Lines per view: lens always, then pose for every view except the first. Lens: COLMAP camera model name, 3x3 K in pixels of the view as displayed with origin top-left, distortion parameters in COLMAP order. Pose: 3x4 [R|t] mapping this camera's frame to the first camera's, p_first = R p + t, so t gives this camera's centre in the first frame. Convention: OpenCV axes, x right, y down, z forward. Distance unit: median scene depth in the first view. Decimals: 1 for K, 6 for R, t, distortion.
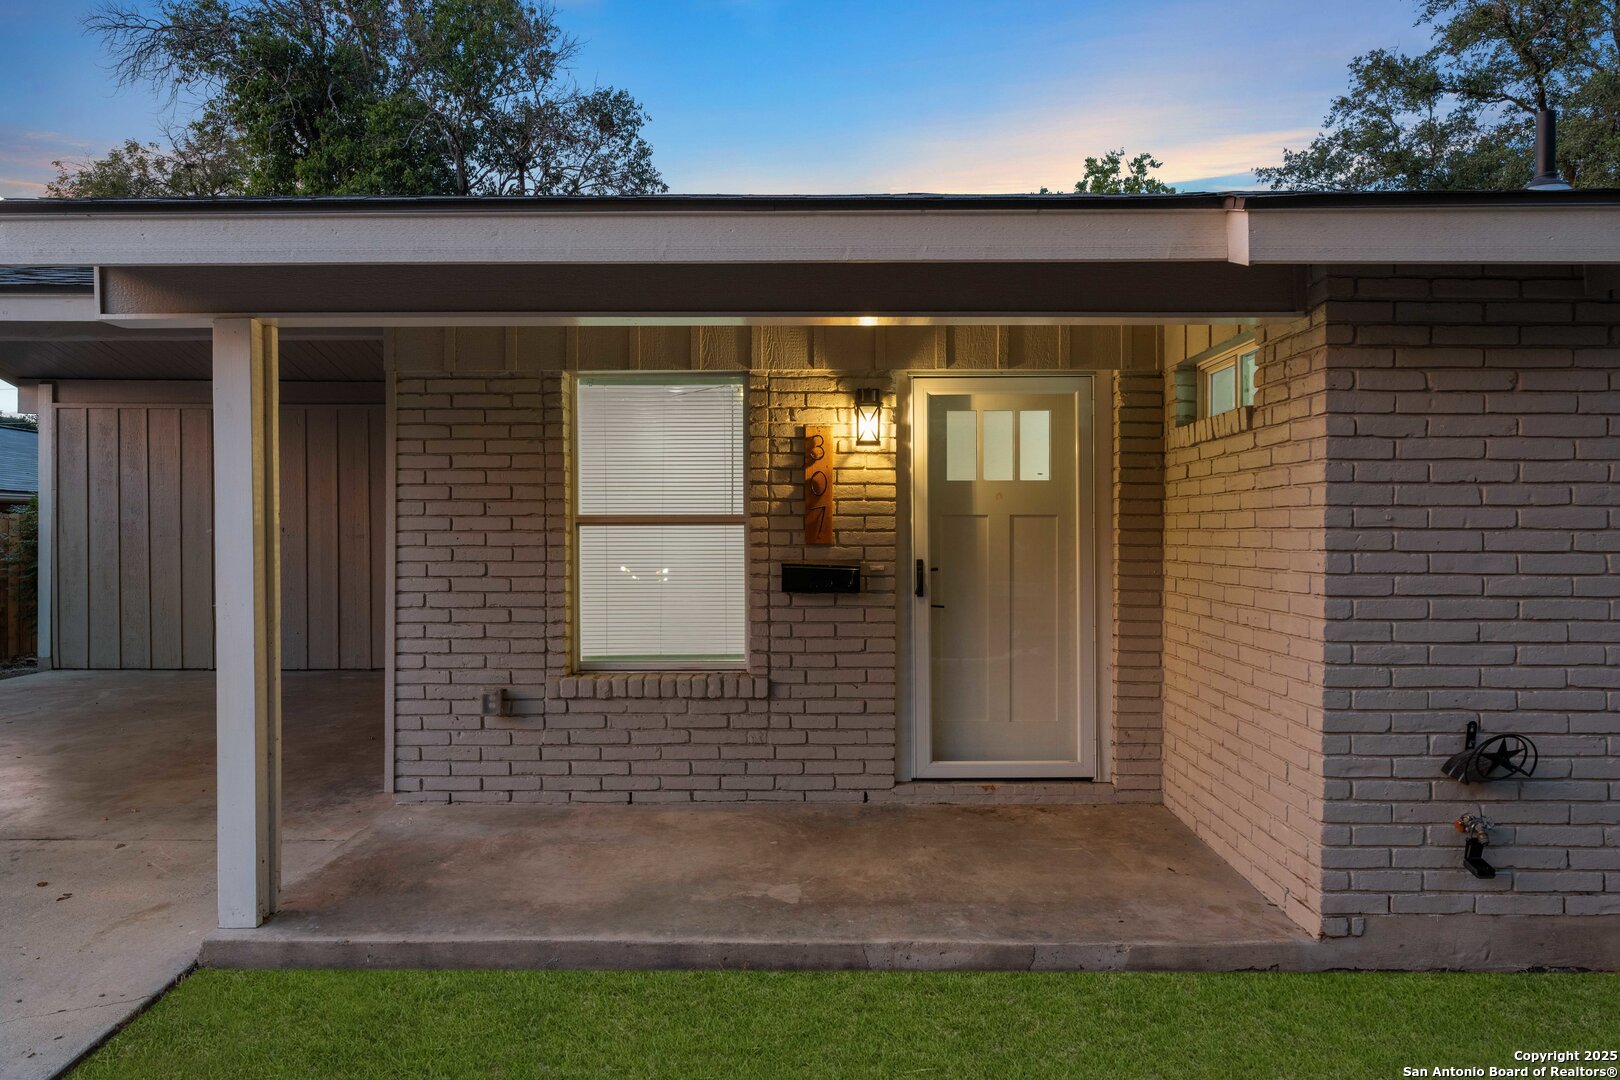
lens RADIAL K [[1024.6, 0, 810.0], [0, 1024.6, 540.0], [0, 0, 1]] dist [-0.002302, -0.000385]
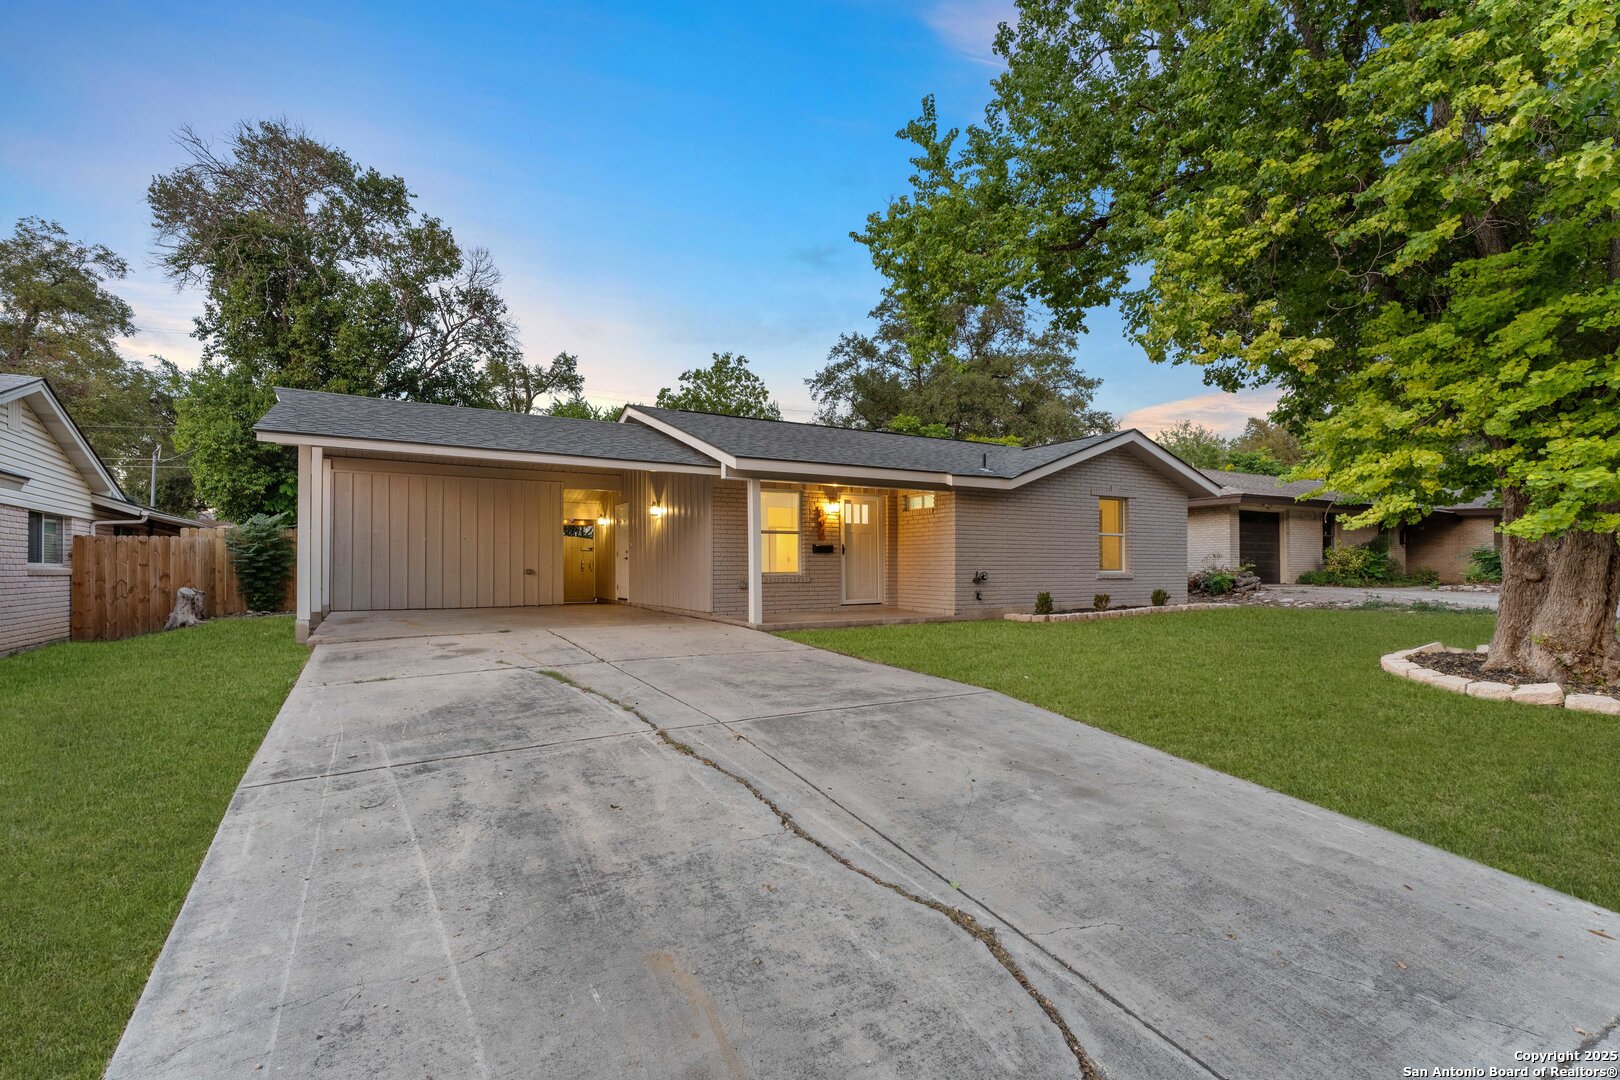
lens RADIAL K [[749.3, 0, 810.8], [0, 749.3, 557.7], [0, 0, 1]] dist [-0.005250, -0.000021]
pose [[0.856987, 0.005023, 0.515314, -1.366132], [0.004794, 0.999832, -0.017719, 0.112859], [-0.515316, 0.017656, 0.856818, -1.228794]]
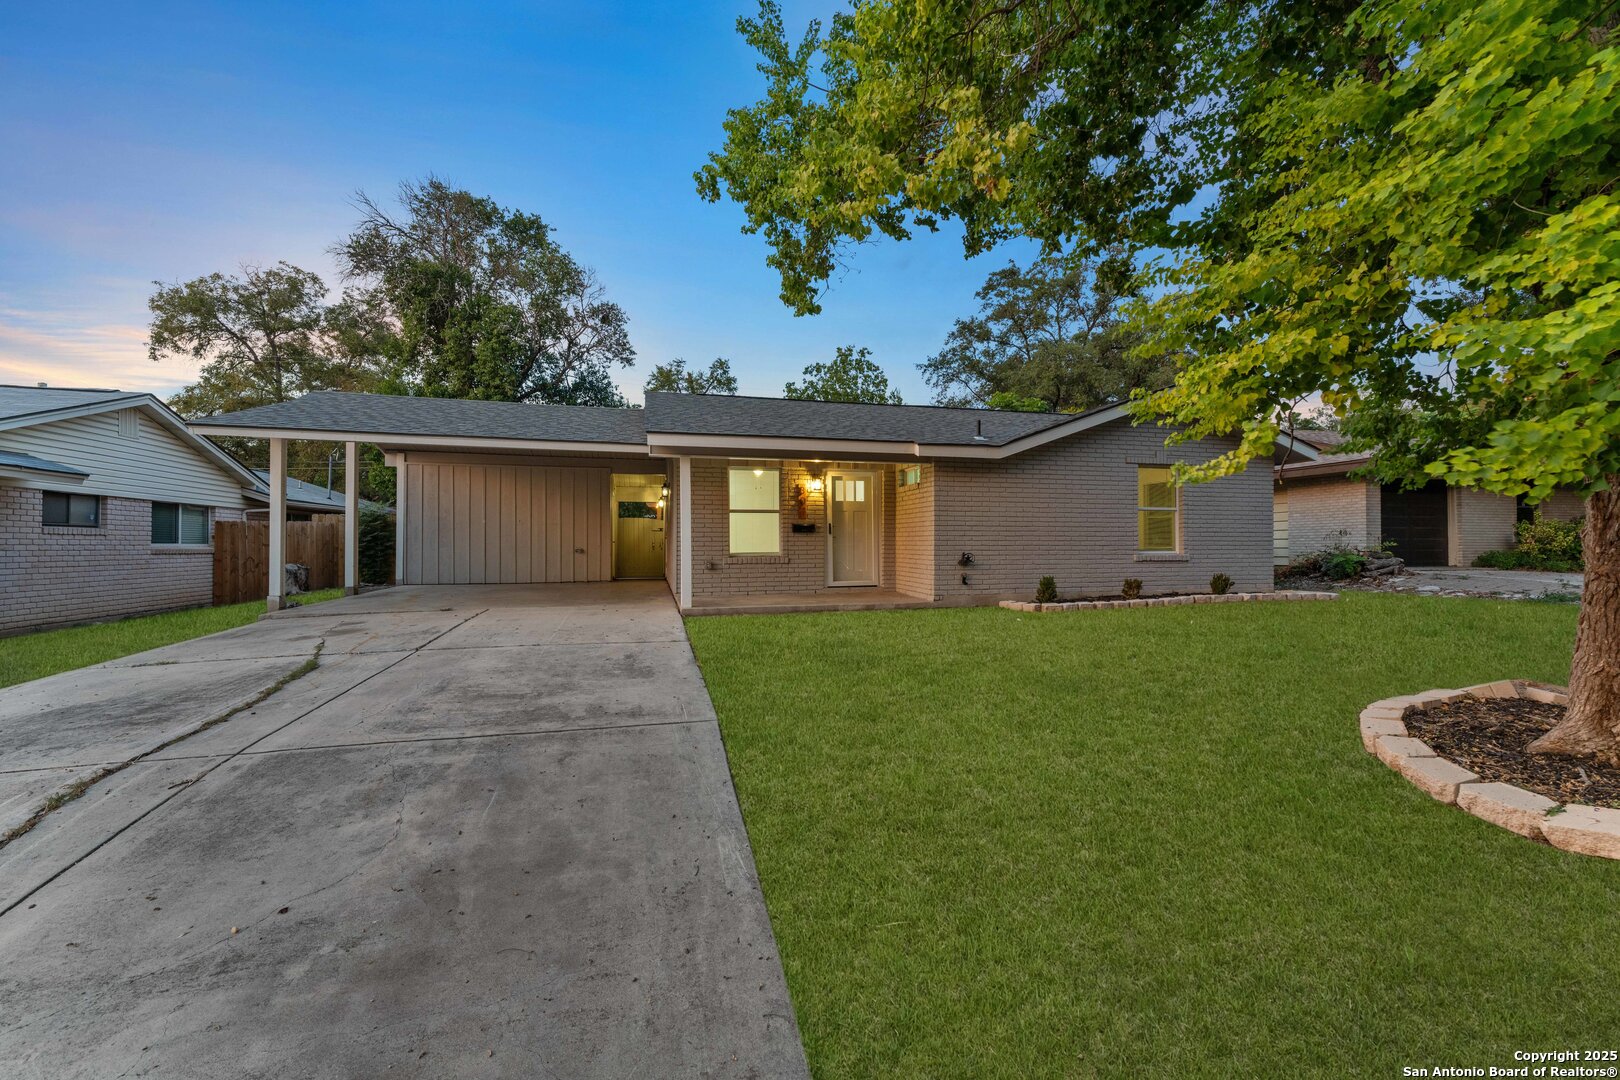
lens RADIAL K [[656.1, 0, 822.6], [0, 656.1, 536.8], [0, 0, 1]] dist [0.001727, -0.000079]
pose [[0.963349, 0.000842, 0.268251, -0.511168], [0.003723, 0.999857, -0.016506, 0.101068], [-0.268226, 0.016900, 0.963208, -1.130544]]
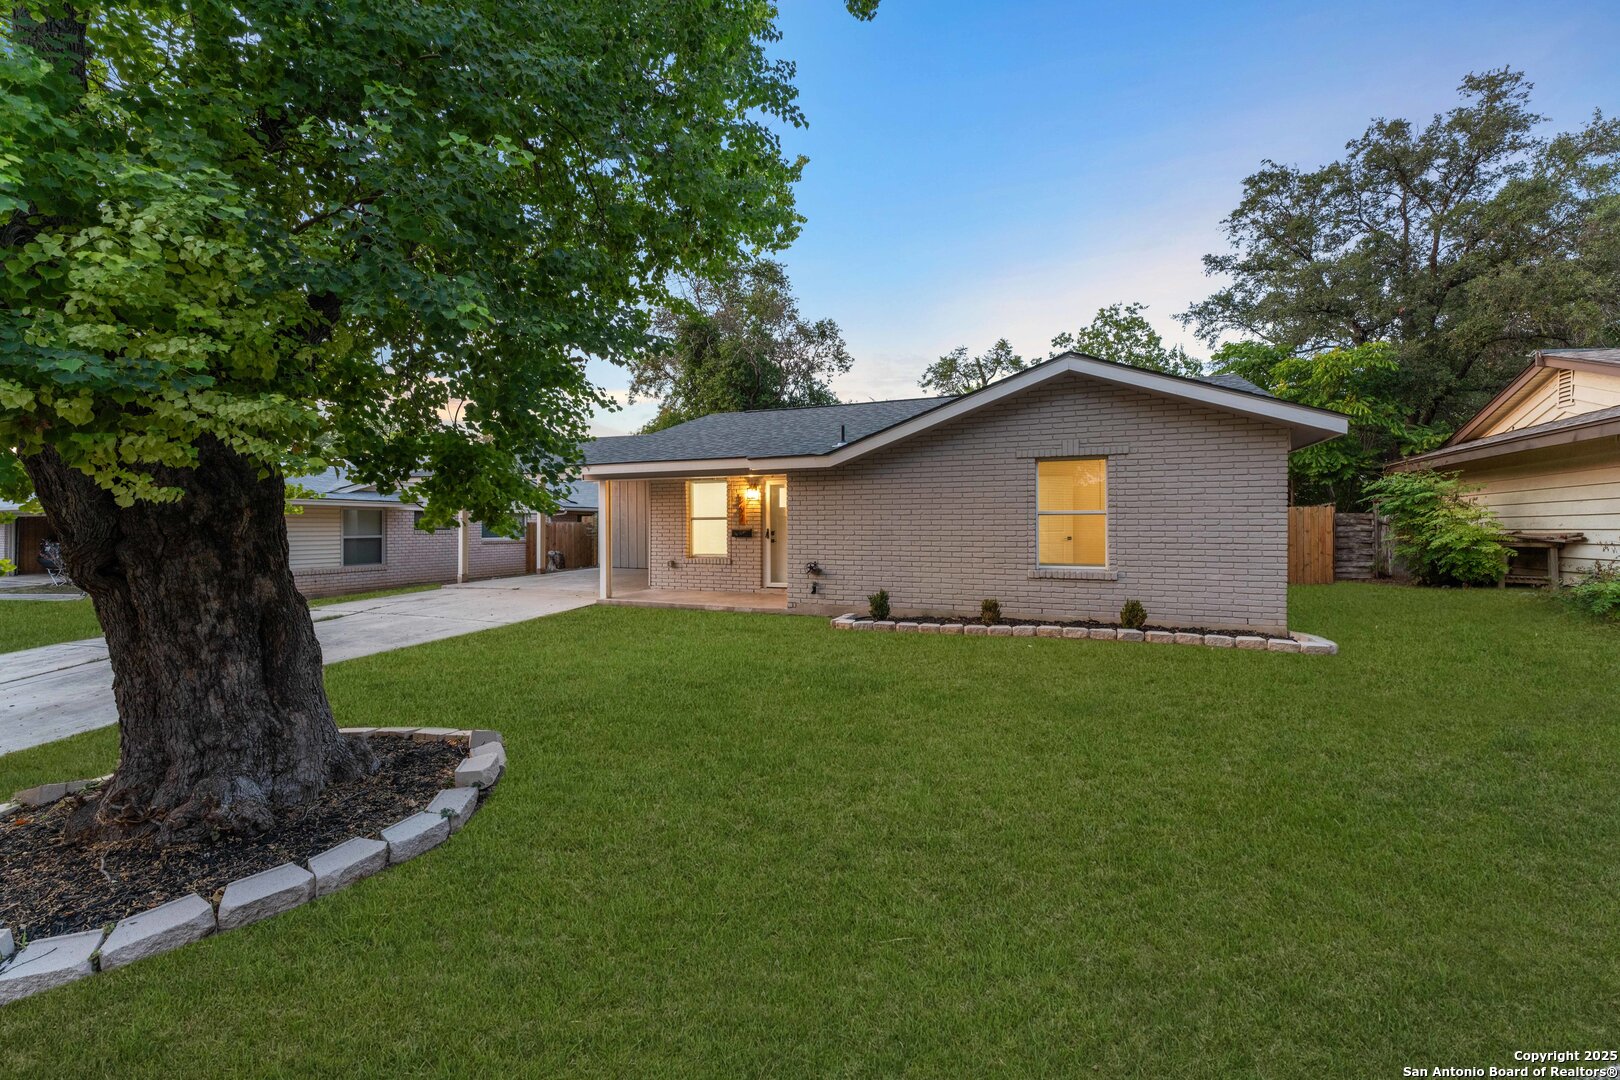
lens RADIAL K [[656.1, 0, 822.6], [0, 656.1, 536.8], [0, 0, 1]] dist [0.001727, -0.000079]
pose [[0.932126, 0.004405, -0.362107, 1.162706], [0.001512, 0.999870, 0.016054, 0.010906], [0.362131, -0.015512, 0.931998, -1.167989]]
